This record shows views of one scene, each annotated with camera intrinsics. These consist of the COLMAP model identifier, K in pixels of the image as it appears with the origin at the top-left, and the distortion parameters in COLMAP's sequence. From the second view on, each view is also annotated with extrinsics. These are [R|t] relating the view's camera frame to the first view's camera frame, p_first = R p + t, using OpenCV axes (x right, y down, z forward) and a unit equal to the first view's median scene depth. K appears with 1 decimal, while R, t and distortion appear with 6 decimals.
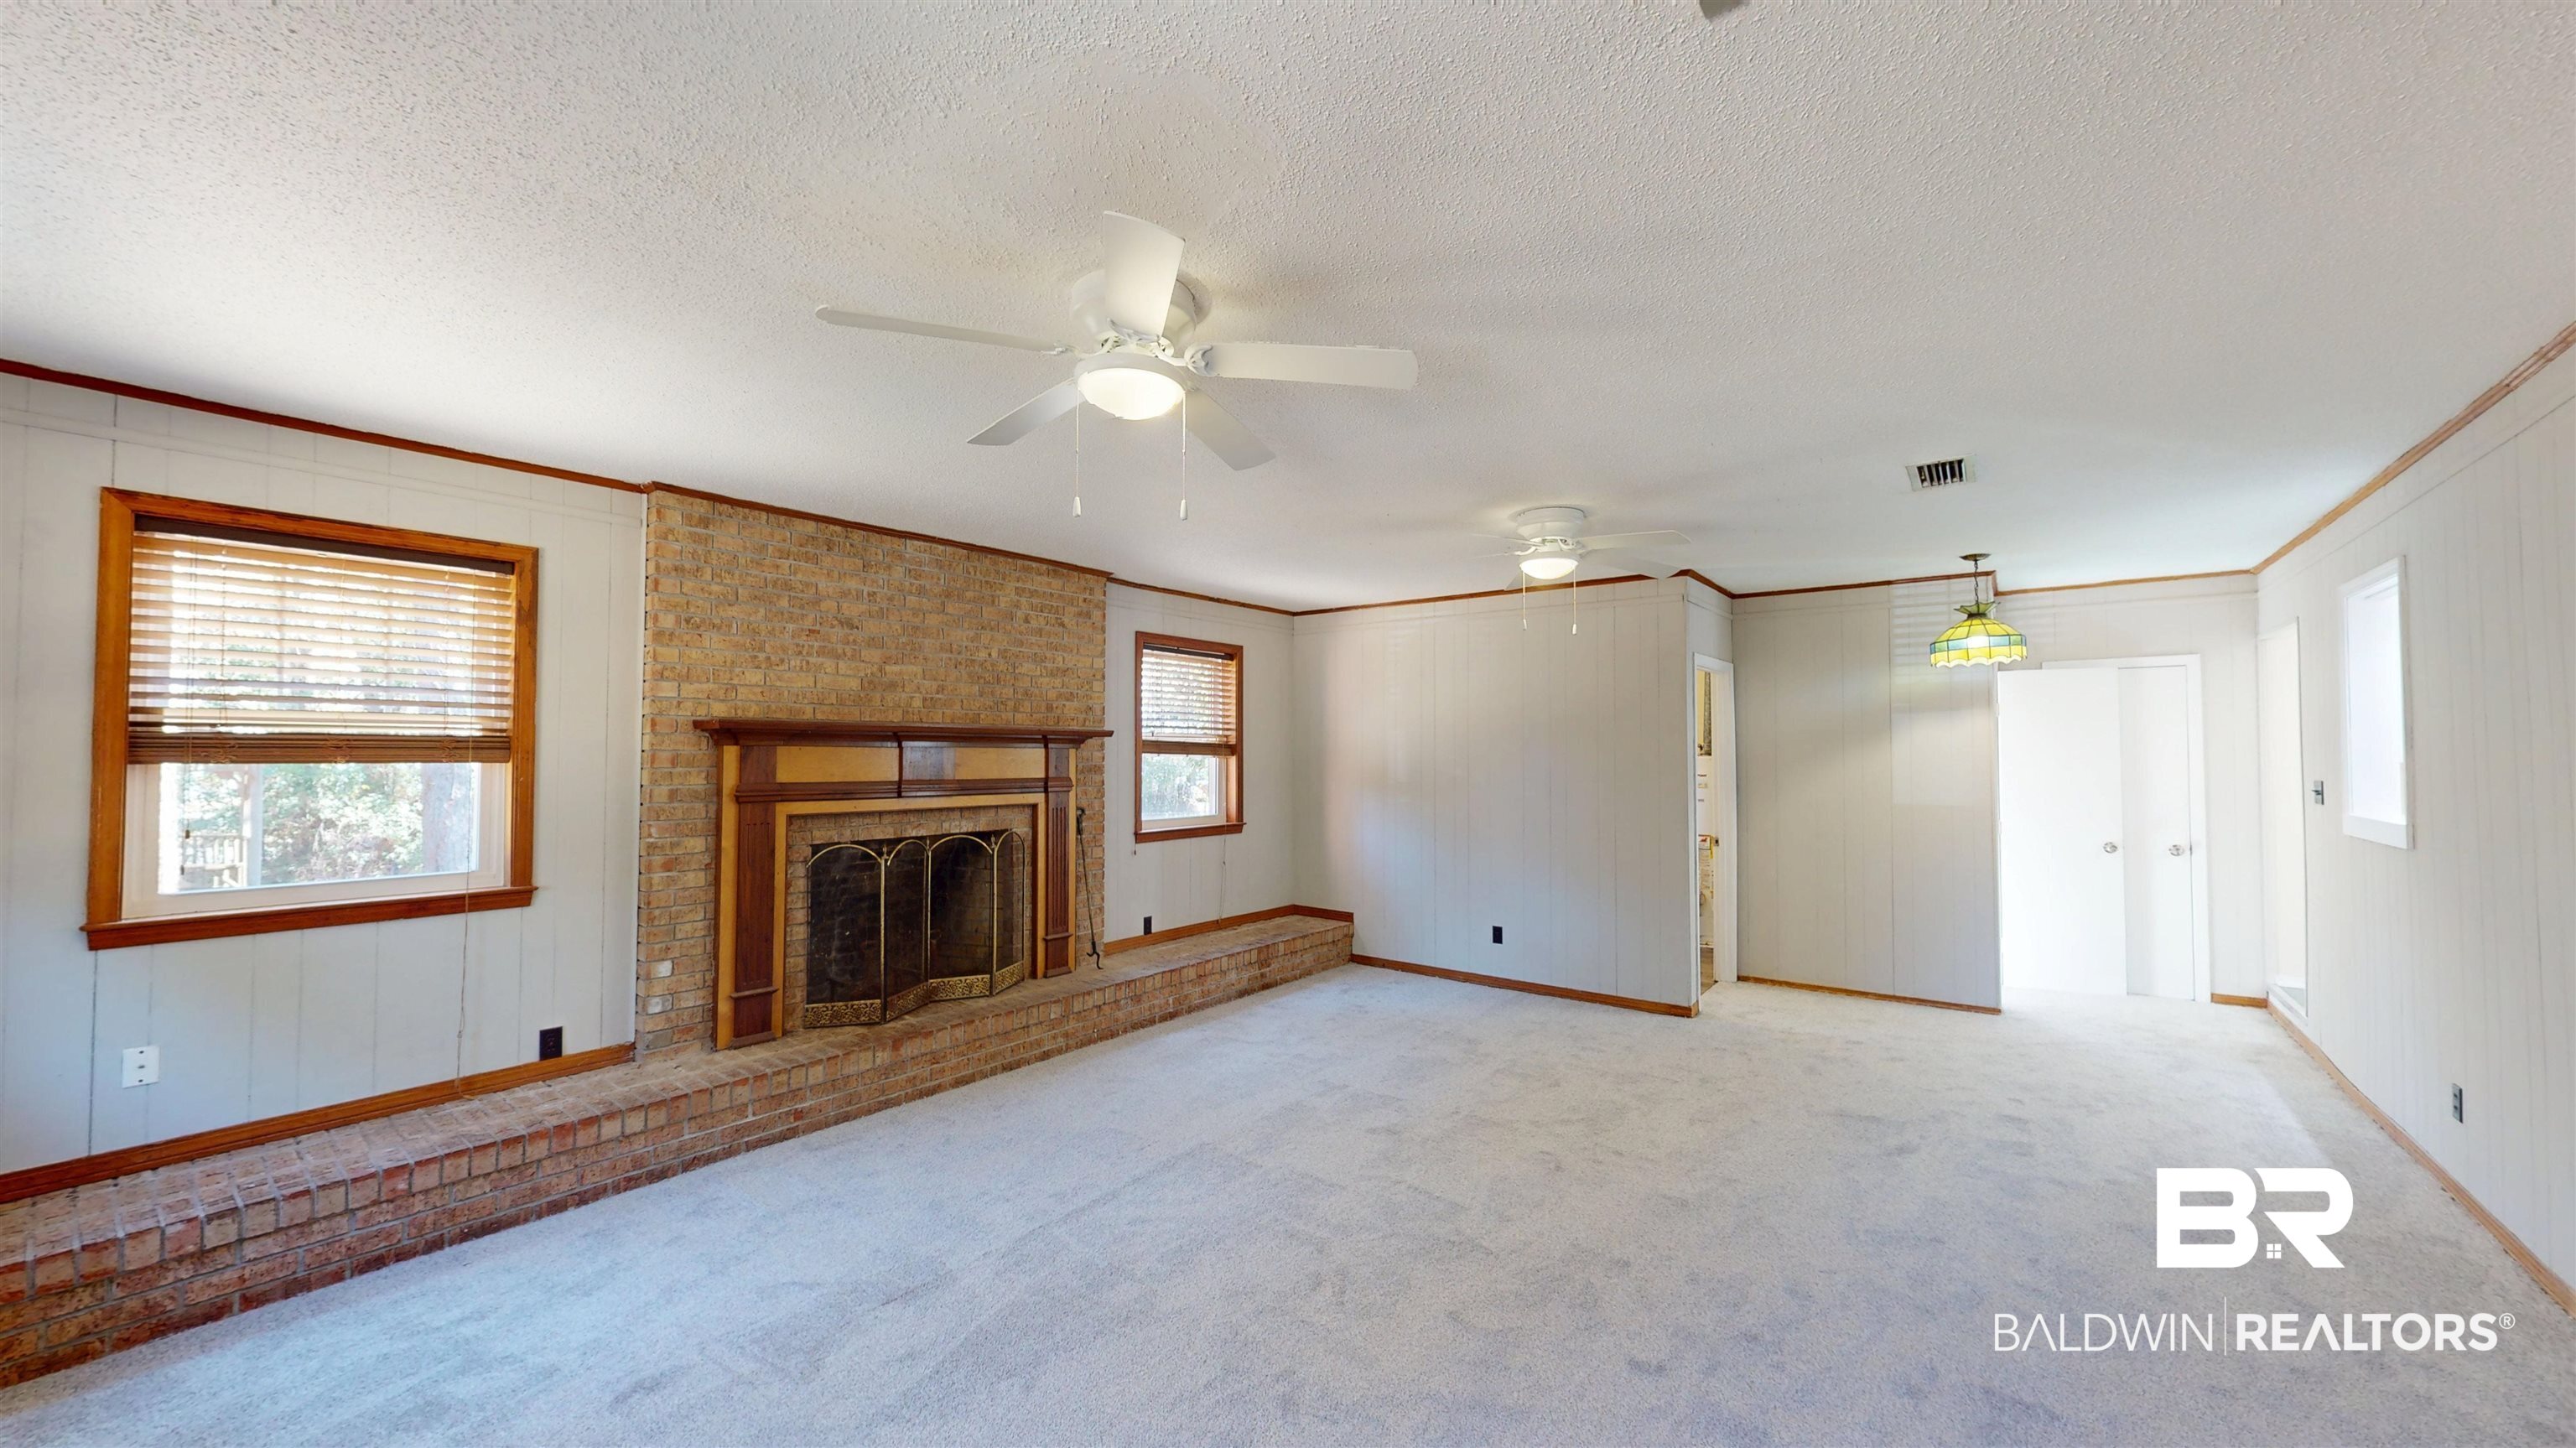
lens RADIAL K [[944.7, 0, 1289.5], [0, 944.7, 728.5], [0, 0, 1]] dist [-0.000377, -0.000154]
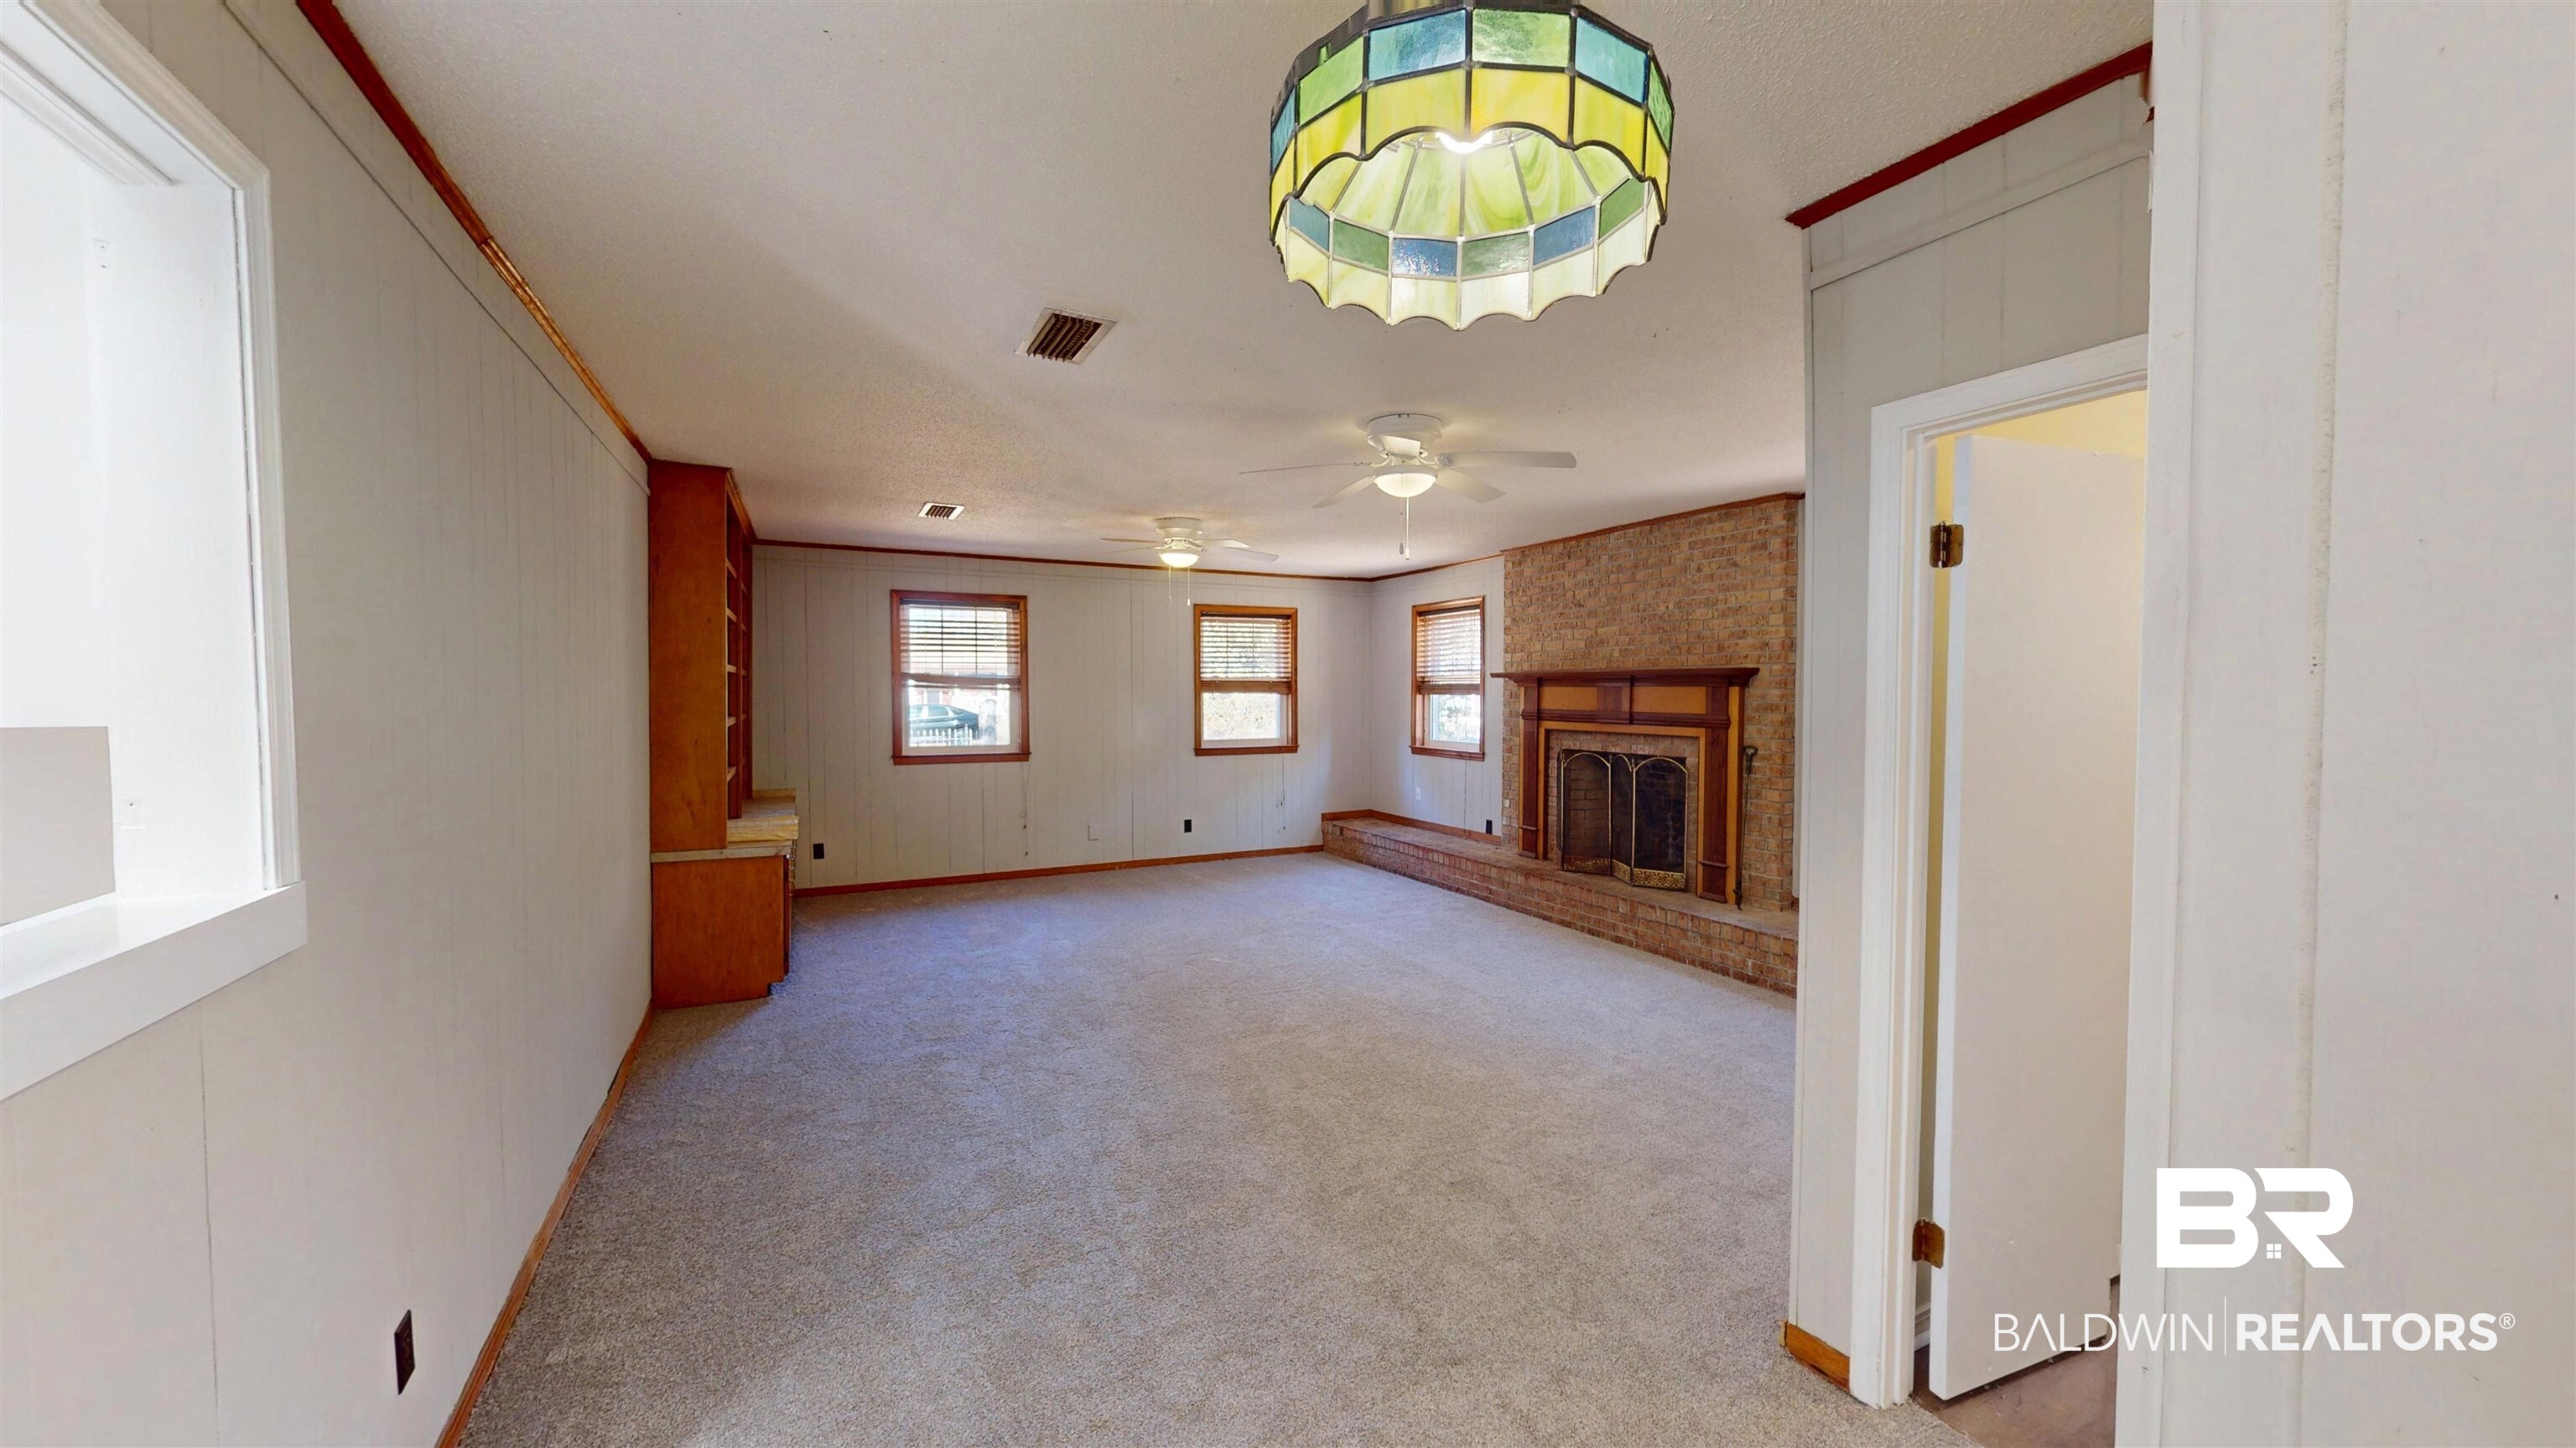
lens RADIAL K [[944.7, 0, 1289.5], [0, 944.7, 728.5], [0, 0, 1]] dist [-0.000377, -0.000154]
pose [[-0.426795, 0.039781, -0.903473, 1.079403], [0.028891, 0.999122, 0.030345, 0.026386], [0.903887, -0.013152, -0.427569, 1.217798]]
